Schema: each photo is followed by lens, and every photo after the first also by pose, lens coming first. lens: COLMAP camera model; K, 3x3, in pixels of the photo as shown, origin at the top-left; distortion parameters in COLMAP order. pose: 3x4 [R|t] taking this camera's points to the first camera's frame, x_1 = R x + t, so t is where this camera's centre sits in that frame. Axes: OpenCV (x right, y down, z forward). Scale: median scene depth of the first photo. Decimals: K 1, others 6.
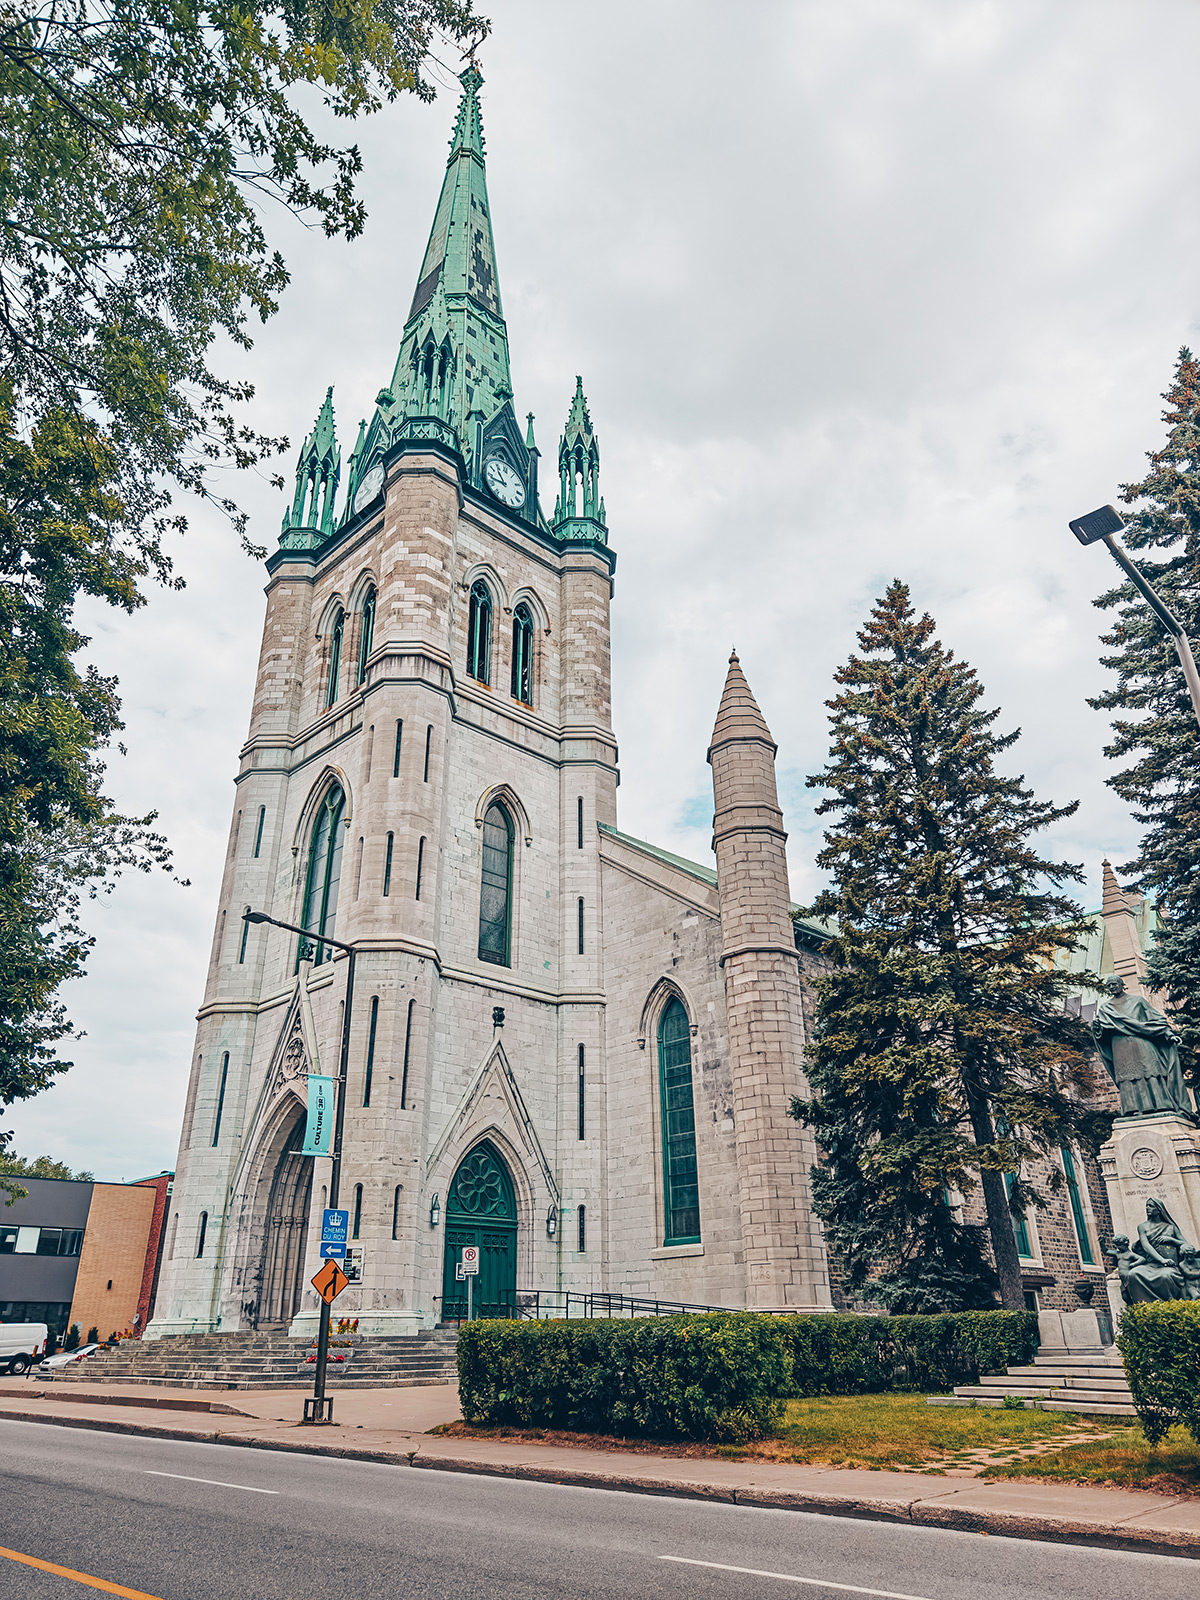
lens RADIAL K [[1079.1, 0, 600.0], [0, 1079.1, 800.0], [0, 0, 1]] dist [0.003236, -0.000260]
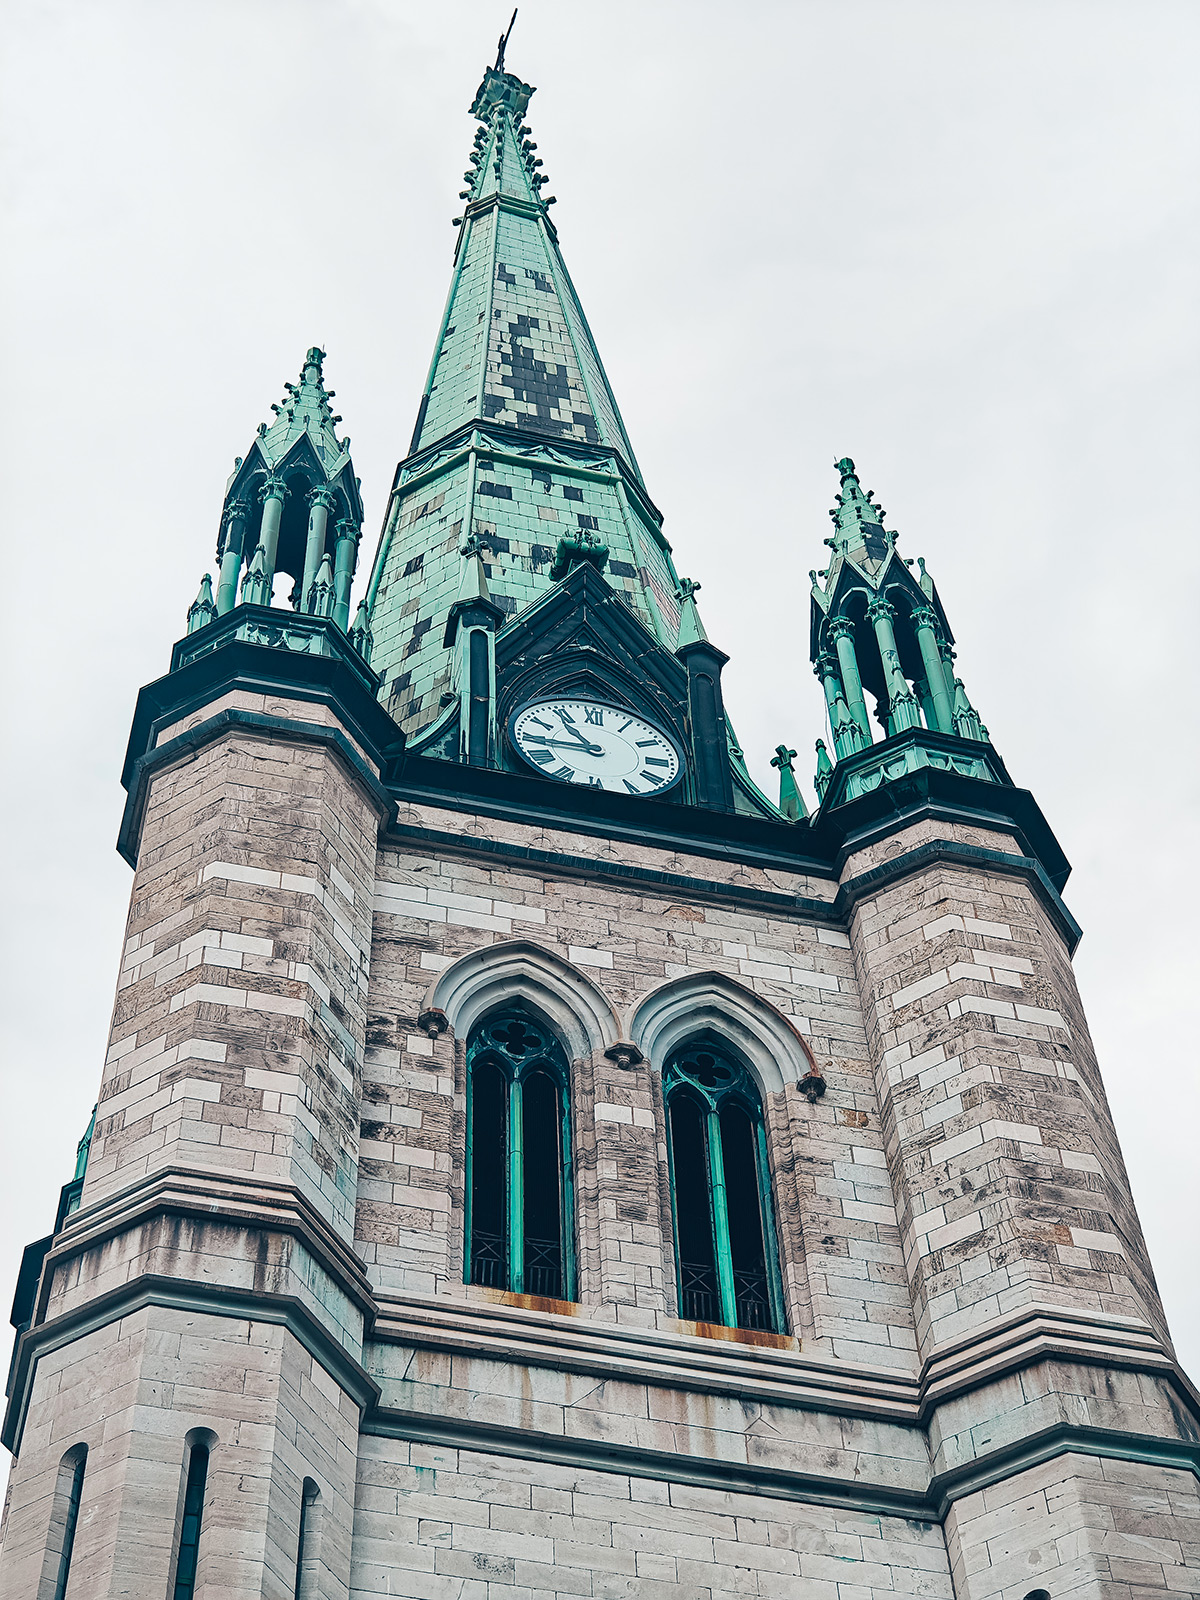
lens RADIAL K [[3004.2, 0, 600.0], [0, 3004.2, 800.0], [0, 0, 1]] dist [0.112155, -0.167610]
pose [[0.859580, -0.434002, -0.269747, 0.164957], [0.244438, 0.812792, -0.528790, 0.197339], [0.448745, 0.388601, 0.804747, 0.439013]]
